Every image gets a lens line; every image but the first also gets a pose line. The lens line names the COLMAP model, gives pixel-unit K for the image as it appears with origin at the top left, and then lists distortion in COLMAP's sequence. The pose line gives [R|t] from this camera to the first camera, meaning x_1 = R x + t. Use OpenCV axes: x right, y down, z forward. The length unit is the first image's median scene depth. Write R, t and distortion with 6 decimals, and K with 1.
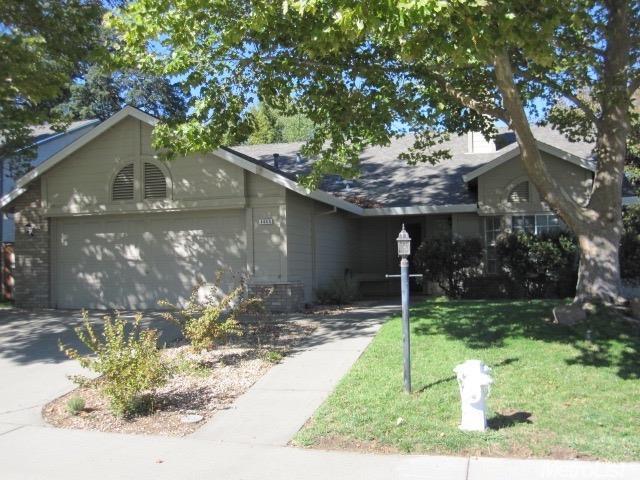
lens RADIAL K [[638.7, 0, 320.0], [0, 638.7, 240.0], [0, 0, 1]] dist [-0.066069, -0.008308]
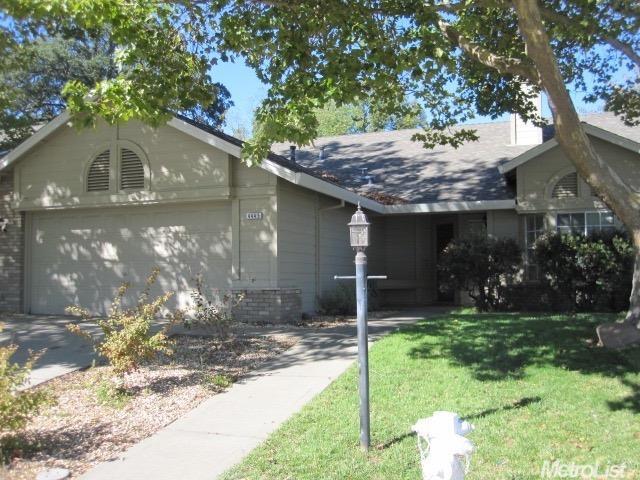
lens RADIAL K [[638.7, 0, 320.0], [0, 638.7, 240.0], [0, 0, 1]] dist [-0.066069, -0.008308]
pose [[0.996073, 0.007798, -0.088193, 0.075077], [-0.008933, 0.999882, -0.012484, 0.012652], [0.088085, 0.013223, 0.996025, 0.159241]]
